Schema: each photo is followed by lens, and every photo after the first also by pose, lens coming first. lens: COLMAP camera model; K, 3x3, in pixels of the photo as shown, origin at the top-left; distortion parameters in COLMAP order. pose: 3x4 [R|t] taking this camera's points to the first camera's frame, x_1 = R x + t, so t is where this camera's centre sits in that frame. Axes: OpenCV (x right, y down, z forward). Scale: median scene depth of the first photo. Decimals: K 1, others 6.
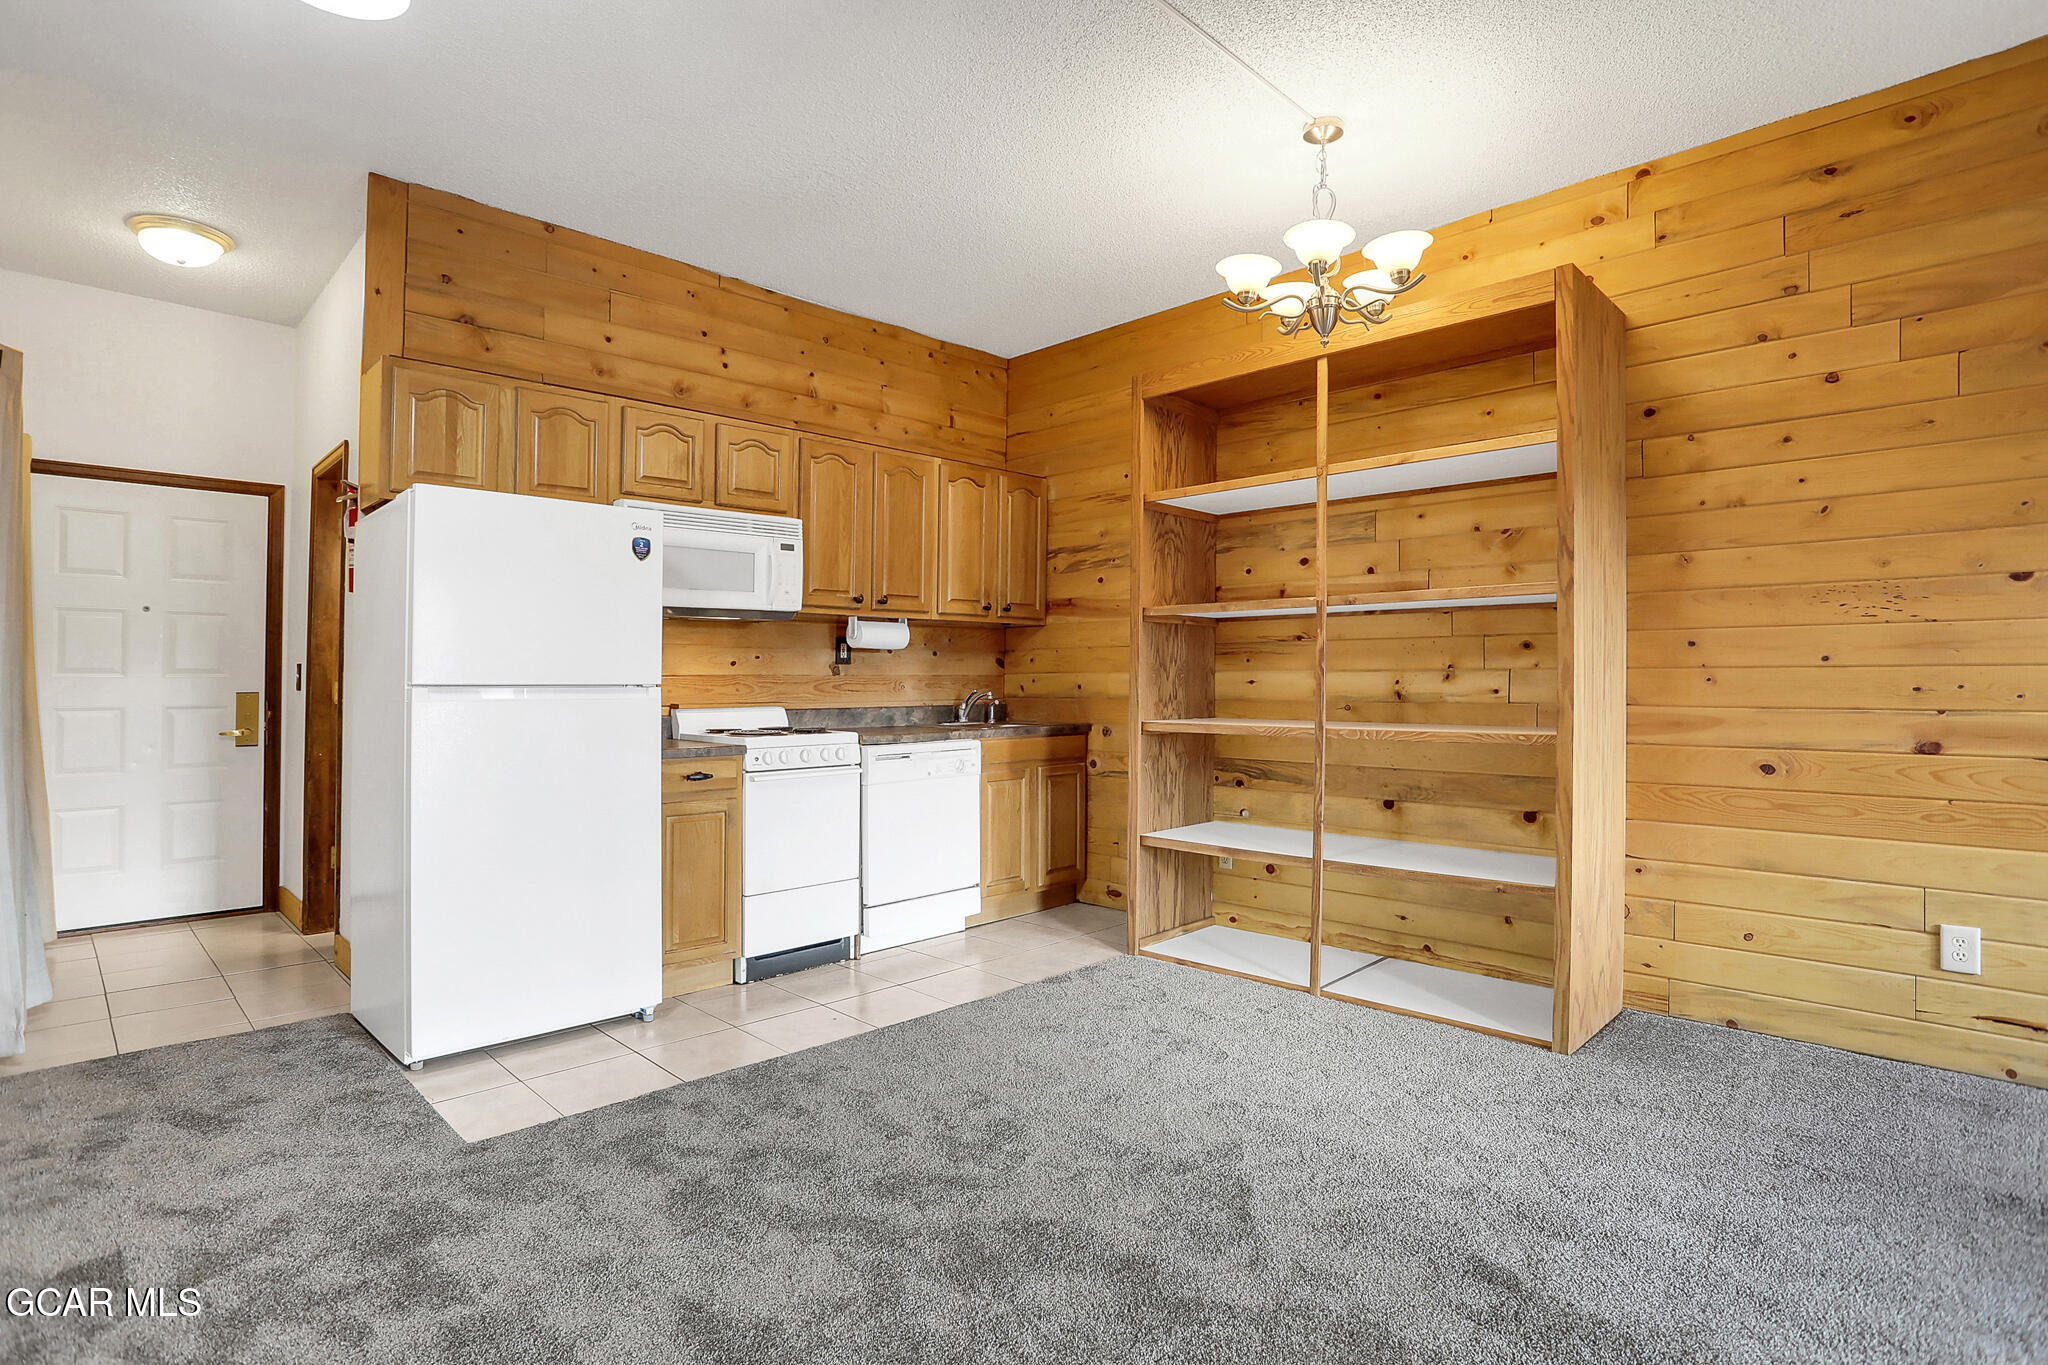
lens RADIAL K [[1031.8, 0, 1045.7], [0, 1031.8, 627.5], [0, 0, 1]] dist [-0.052508, 0.000241]
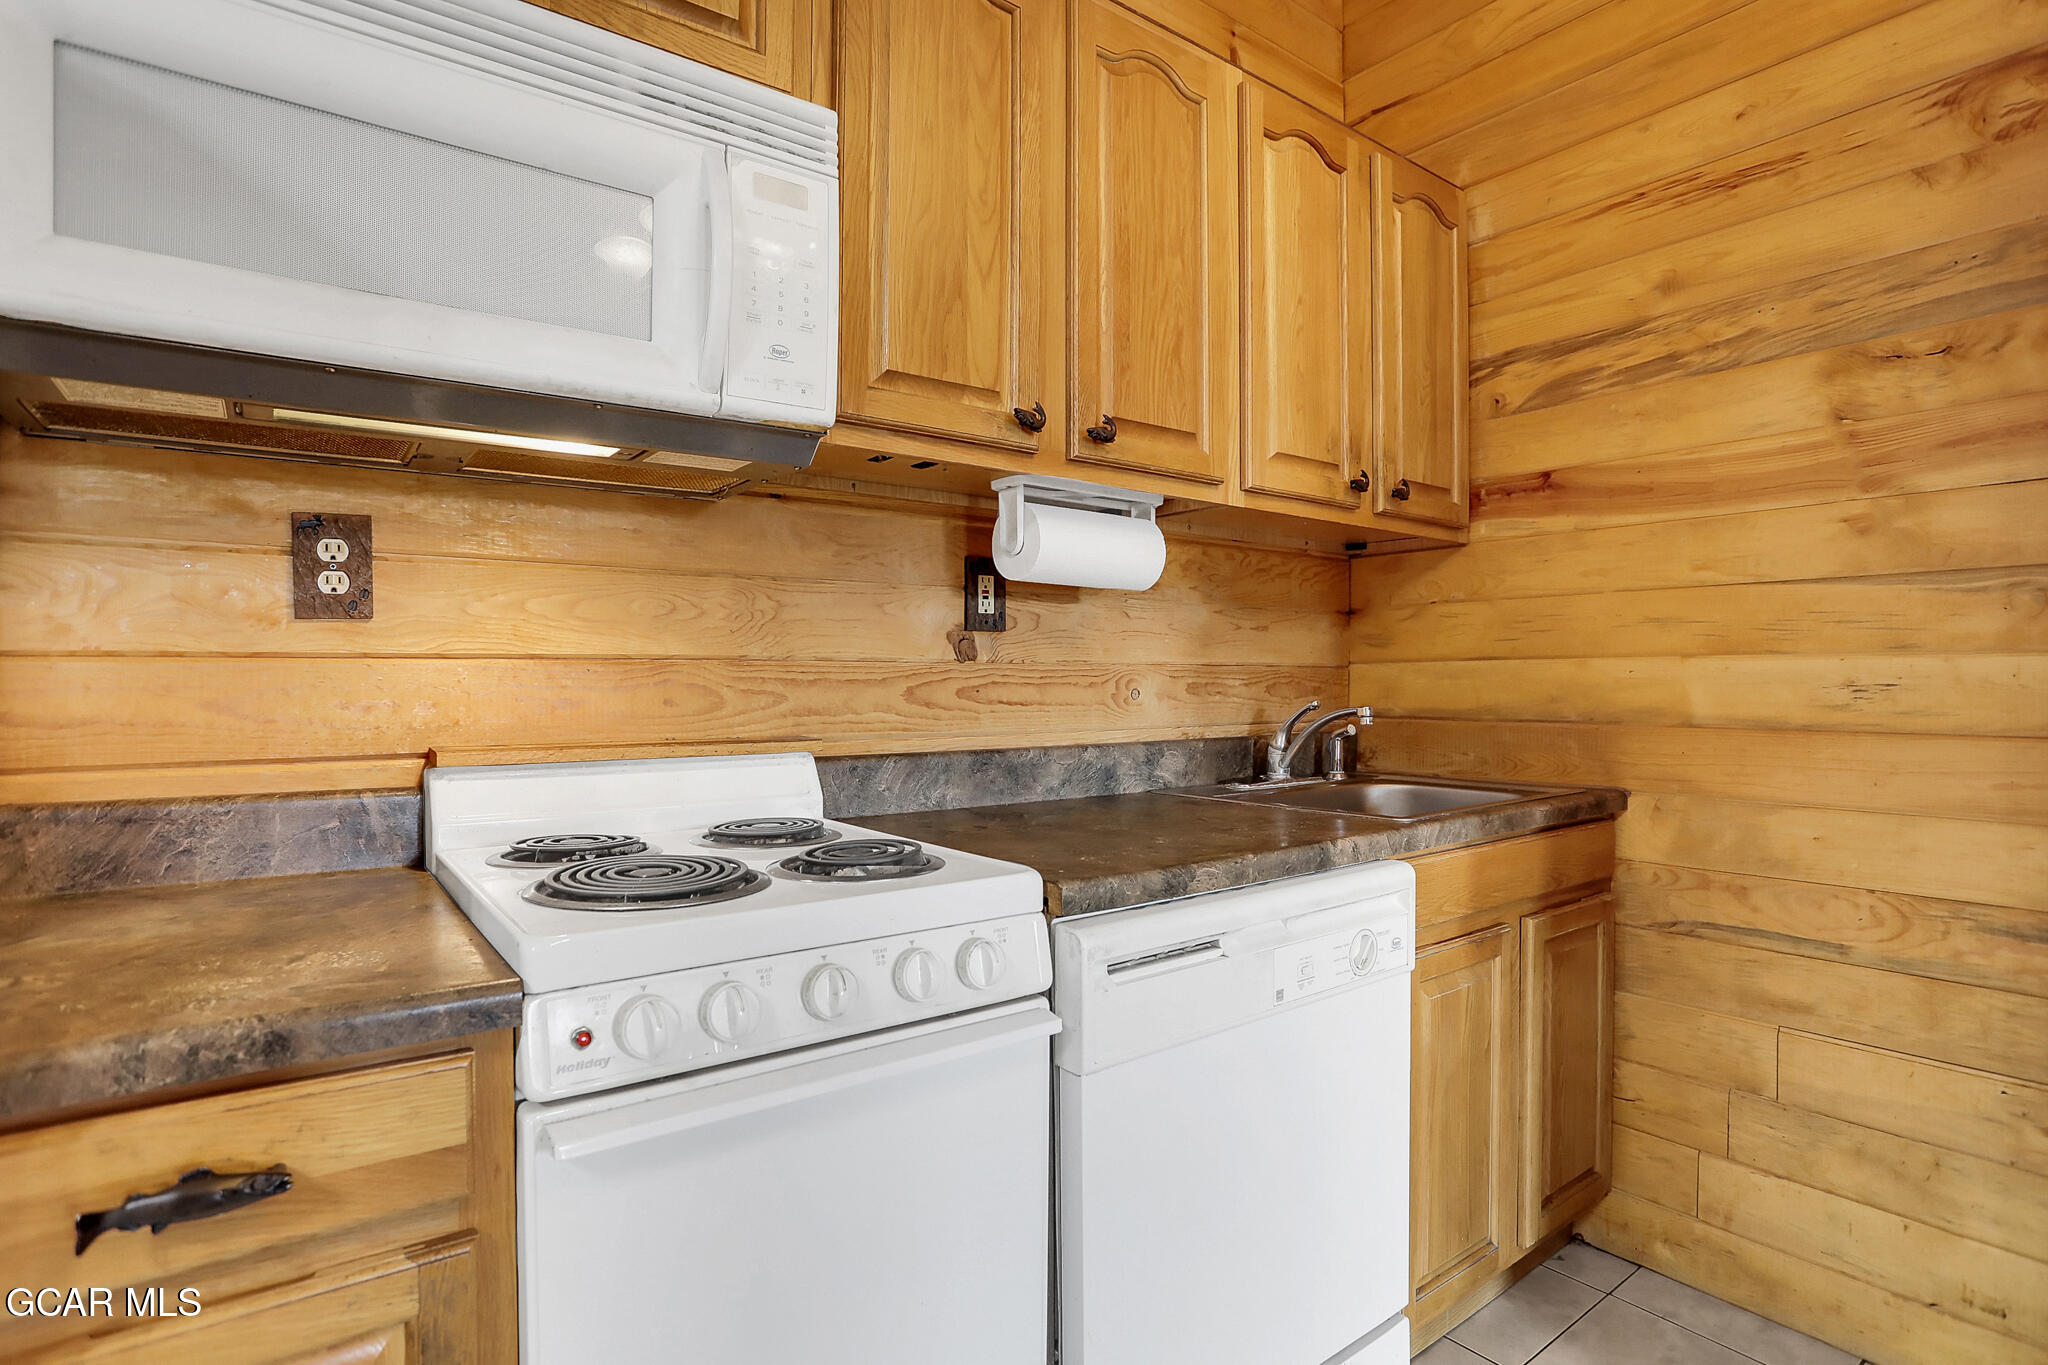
lens RADIAL K [[1032.0, 0, 1010.5], [0, 1032.0, 682.7], [0, 0, 1]] dist [-0.060890, 0.033826]
pose [[0.985345, 0.001824, -0.170563, -0.135195], [0.007175, 0.998614, 0.052133, 0.037720], [0.170422, -0.052593, 0.983967, 0.691383]]
